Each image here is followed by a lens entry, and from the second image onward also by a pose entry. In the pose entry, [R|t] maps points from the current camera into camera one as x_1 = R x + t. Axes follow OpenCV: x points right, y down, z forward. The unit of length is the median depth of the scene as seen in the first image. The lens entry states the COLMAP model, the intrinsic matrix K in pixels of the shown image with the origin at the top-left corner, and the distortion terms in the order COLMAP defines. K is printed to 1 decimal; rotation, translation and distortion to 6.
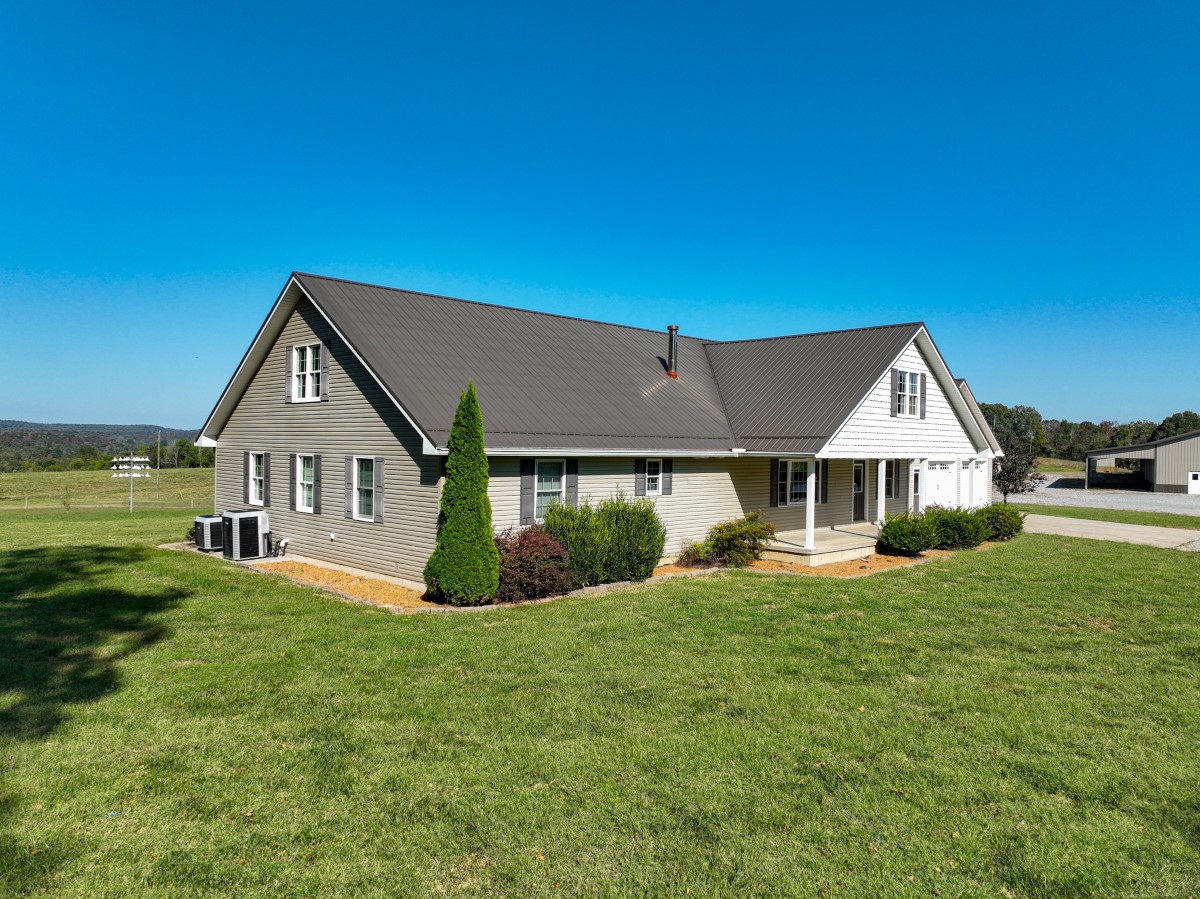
lens RADIAL K [[841.7, 0, 600.0], [0, 841.7, 449.5], [0, 0, 1]] dist [-0.014340, -0.004475]
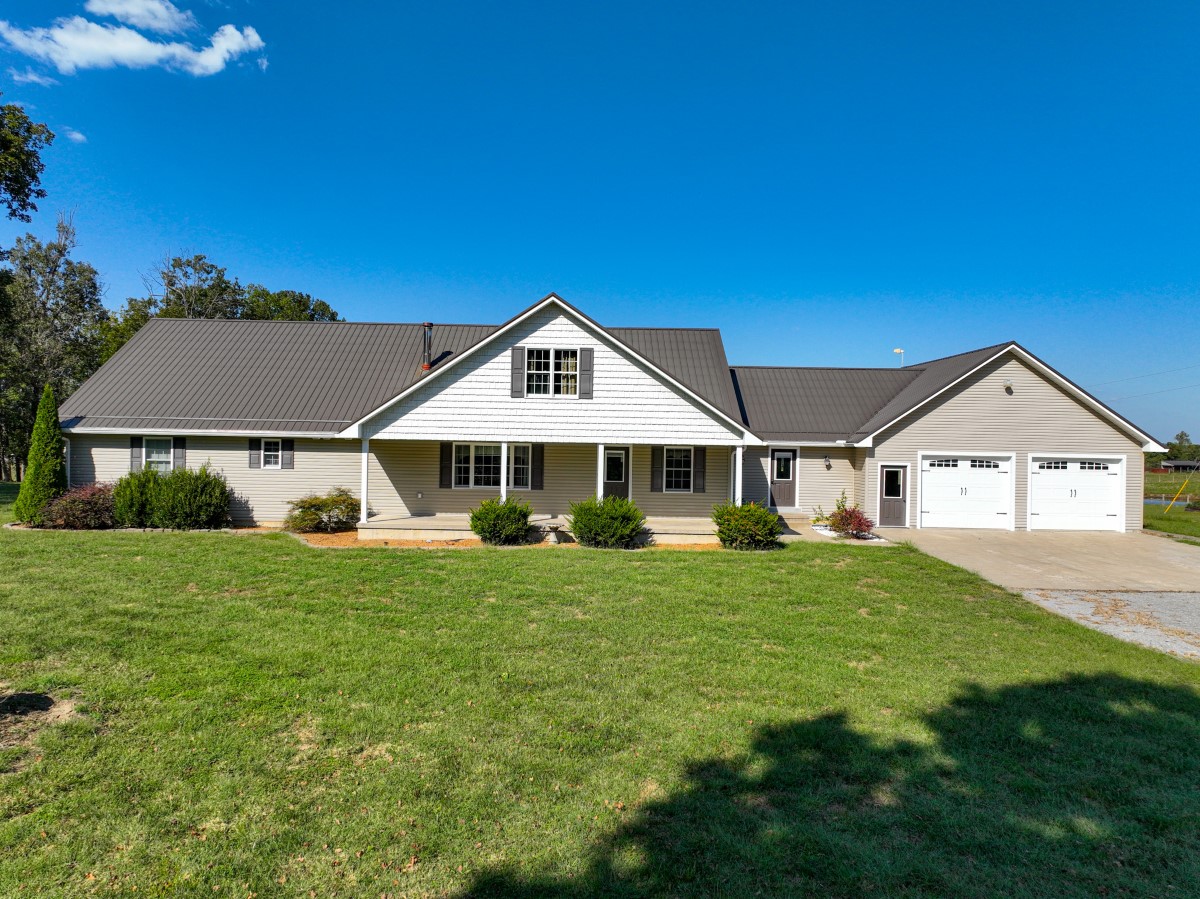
lens RADIAL K [[841.7, 0, 600.0], [0, 841.7, 449.5], [0, 0, 1]] dist [-0.014340, -0.004475]
pose [[0.715374, 0.011428, -0.698648, 1.130392], [-0.009562, 0.999933, 0.006565, 0.012578], [0.698676, 0.001983, 0.715435, 0.411565]]
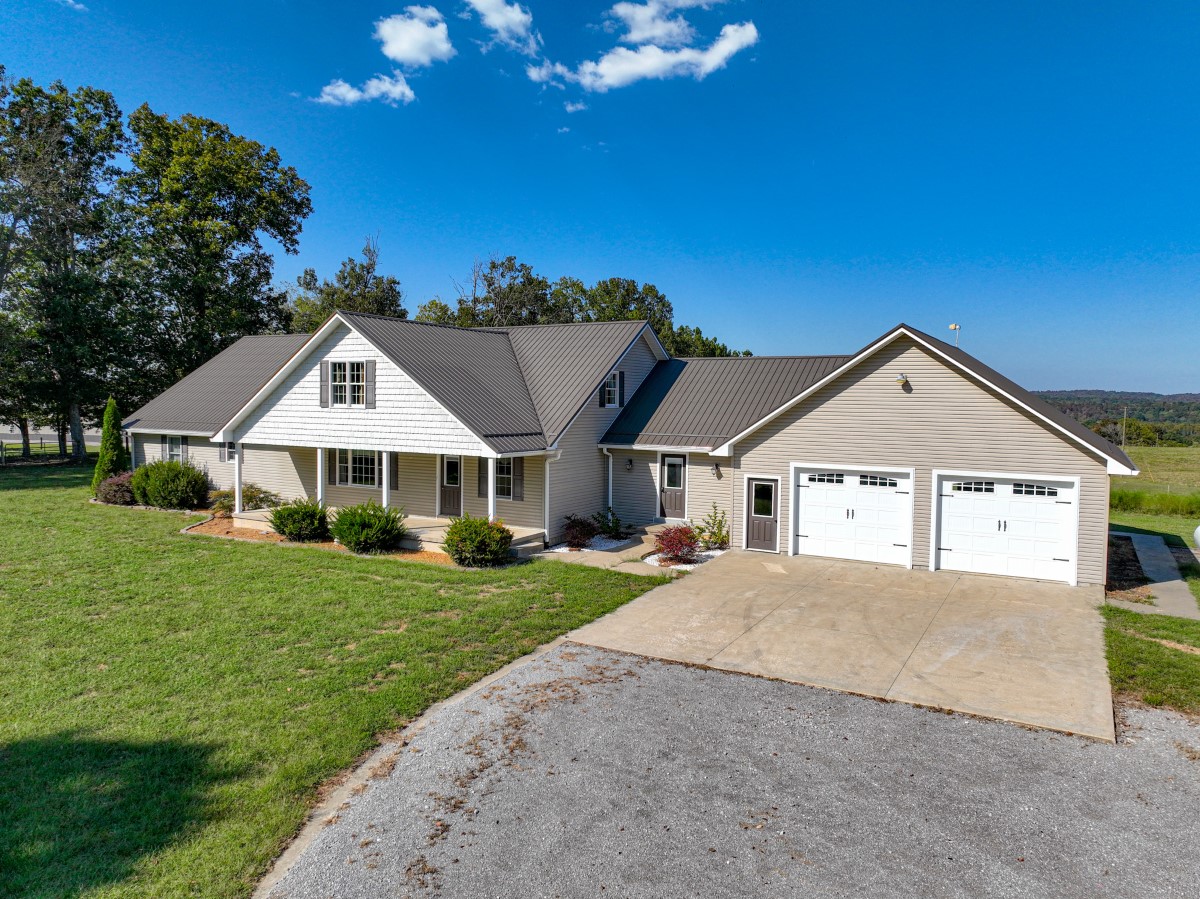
lens RADIAL K [[841.7, 0, 600.0], [0, 841.7, 449.5], [0, 0, 1]] dist [-0.014340, -0.004475]
pose [[0.267455, 0.048775, -0.962335, 1.509422], [-0.008507, 0.998799, 0.048259, -0.042481], [0.963533, -0.004721, 0.267549, 1.105800]]
